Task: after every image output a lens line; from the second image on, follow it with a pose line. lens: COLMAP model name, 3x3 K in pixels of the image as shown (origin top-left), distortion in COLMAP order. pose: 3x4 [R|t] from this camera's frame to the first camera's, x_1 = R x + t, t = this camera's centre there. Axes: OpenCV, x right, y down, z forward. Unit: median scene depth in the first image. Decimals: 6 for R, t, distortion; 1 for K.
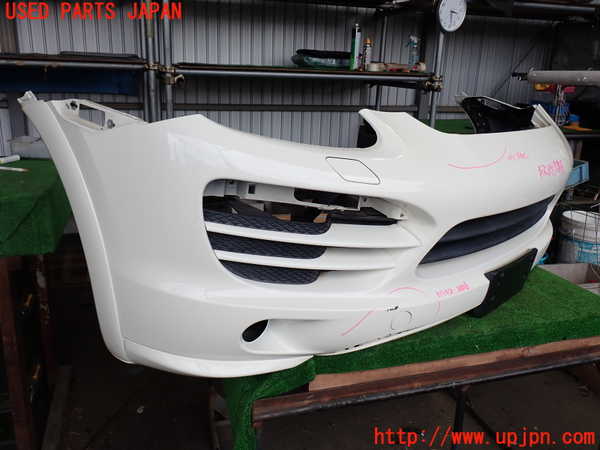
lens RADIAL K [[521.0, 0, 300.7], [0, 521.0, 222.7], [0, 0, 1]] dist [-0.004004, -0.014113]
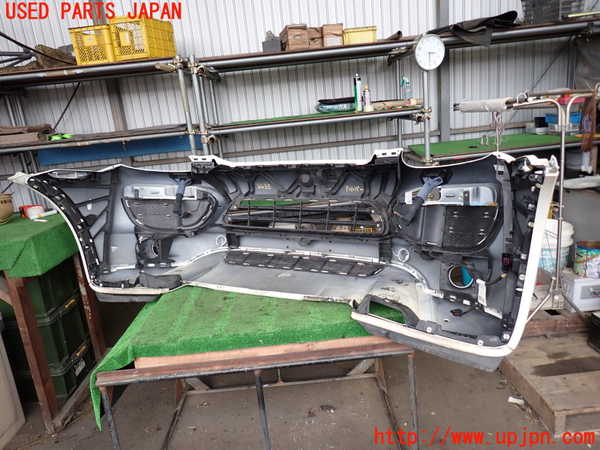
lens RADIAL K [[436.5, 0, 300.1], [0, 436.5, 225.9], [0, 0, 1]] dist [-0.010737, 0.000524]
pose [[0.953871, -0.052222, -0.295641, 0.308046], [0.047792, 0.998611, -0.022197, -0.011221], [0.296389, 0.007044, 0.955041, -0.016538]]
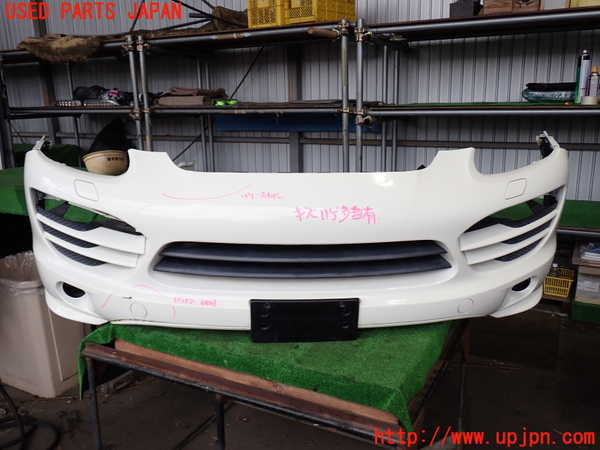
lens RADIAL K [[521.0, 0, 298.3], [0, 521.0, 226.4], [0, 0, 1]] dist [-0.004004, -0.014113]
pose [[0.707737, 0.117988, -0.696554, 0.468253], [-0.158388, 0.987357, 0.006316, -0.030965], [0.688493, 0.105856, 0.717476, 0.110522]]
